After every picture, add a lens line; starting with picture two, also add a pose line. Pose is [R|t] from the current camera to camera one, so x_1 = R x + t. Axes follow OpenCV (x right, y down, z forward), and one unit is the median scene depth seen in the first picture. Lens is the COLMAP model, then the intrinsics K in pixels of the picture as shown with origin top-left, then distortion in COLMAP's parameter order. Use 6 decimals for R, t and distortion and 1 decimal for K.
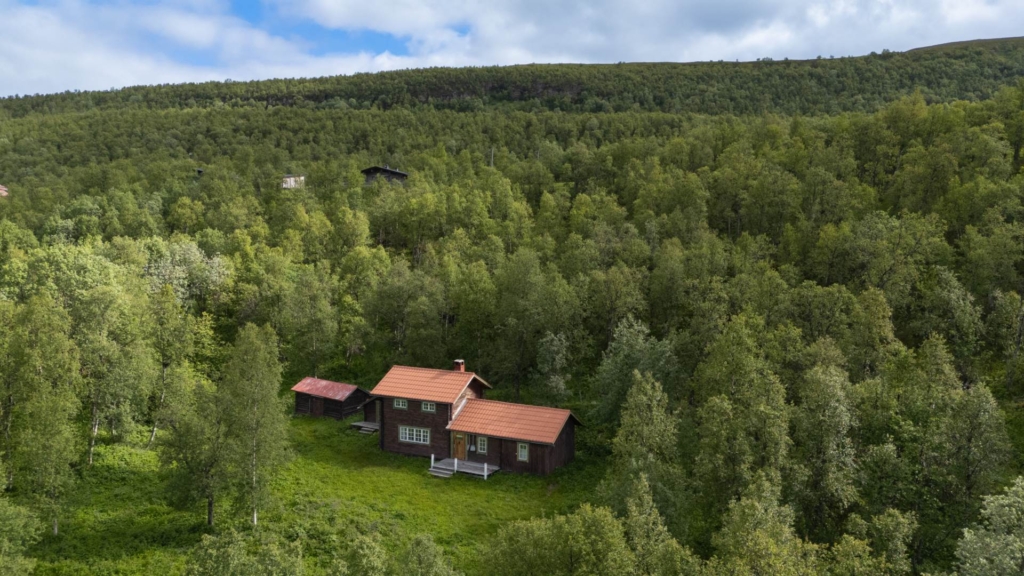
lens RADIAL K [[774.9, 0, 512.0], [0, 774.9, 288.0], [0, 0, 1]] dist [0.091210, -0.067454]
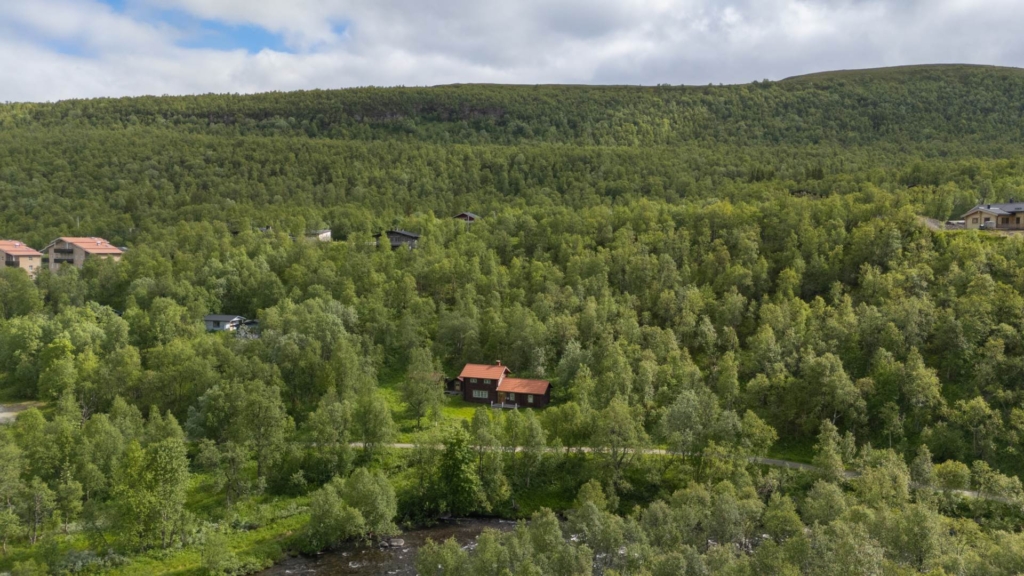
lens RADIAL K [[774.9, 0, 512.0], [0, 774.9, 288.0], [0, 0, 1]] dist [0.091210, -0.067454]
pose [[0.994009, -0.011451, 0.108693, -0.024970], [0.010858, 0.999923, 0.006045, -0.012086], [-0.108754, -0.004829, 0.994057, -0.114055]]
